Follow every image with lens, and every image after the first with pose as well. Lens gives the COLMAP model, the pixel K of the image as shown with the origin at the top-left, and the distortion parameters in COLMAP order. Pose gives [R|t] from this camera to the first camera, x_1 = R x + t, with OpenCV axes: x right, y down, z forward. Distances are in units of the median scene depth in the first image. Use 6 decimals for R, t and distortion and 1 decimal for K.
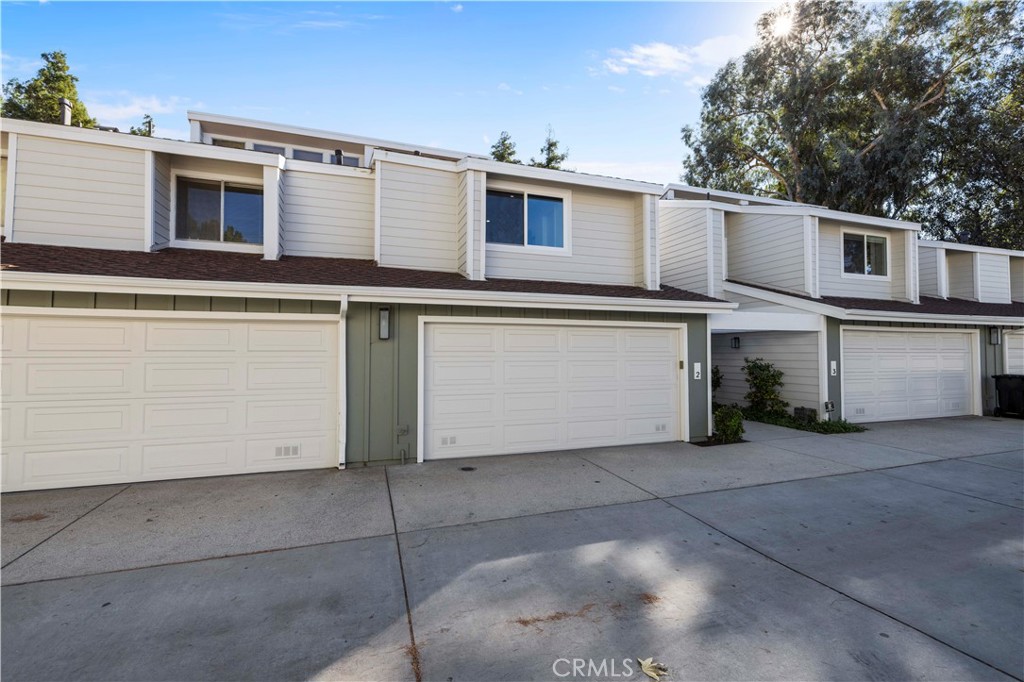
lens RADIAL K [[439.1, 0, 512.0], [0, 439.1, 341.0], [0, 0, 1]] dist [0.002817, 0.000268]
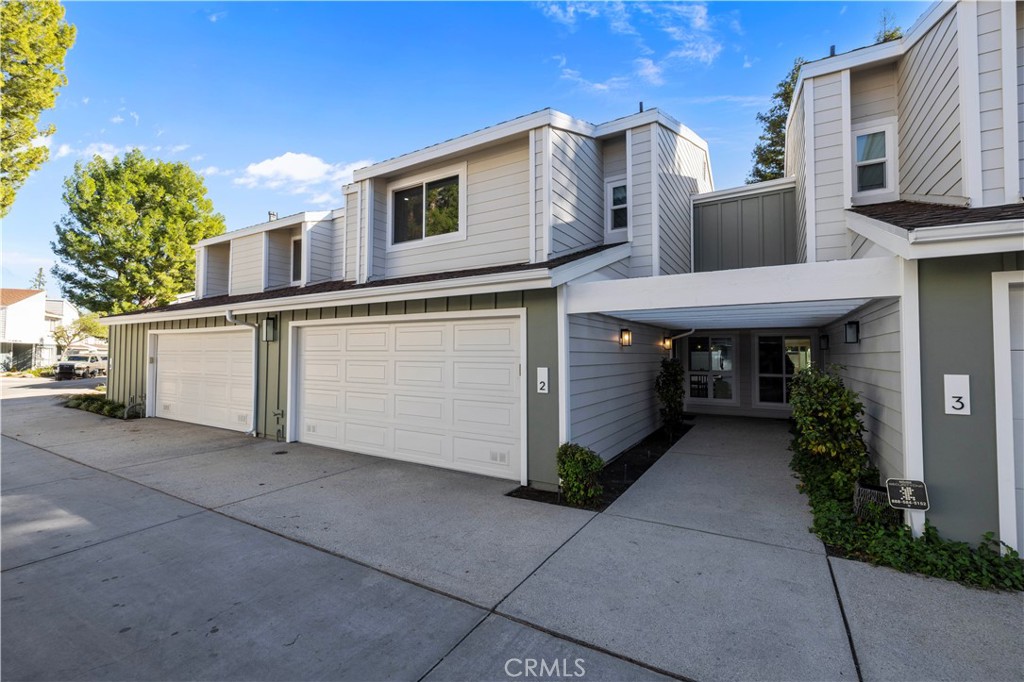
lens RADIAL K [[439.1, 0, 512.0], [0, 439.1, 341.0], [0, 0, 1]] dist [0.002817, 0.000268]
pose [[0.639033, -0.022249, -0.768857, 0.905281], [0.016887, 0.999746, -0.014894, 0.019866], [0.768994, -0.003466, 0.639247, 0.562134]]
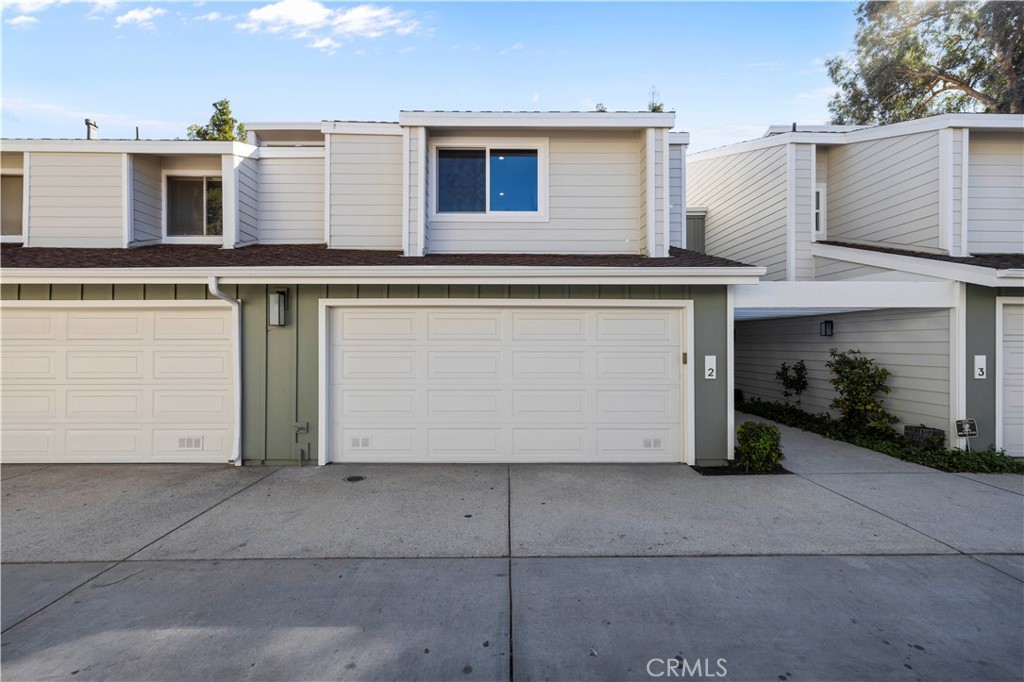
lens RADIAL K [[432.5, 0, 508.6], [0, 432.5, 344.5], [0, 0, 1]] dist [0.003341, 0.000947]
pose [[0.948999, 0.001117, -0.315276, 0.338861], [0.007525, 0.999629, 0.026193, 0.010899], [0.315188, -0.027230, 0.948639, 0.239611]]
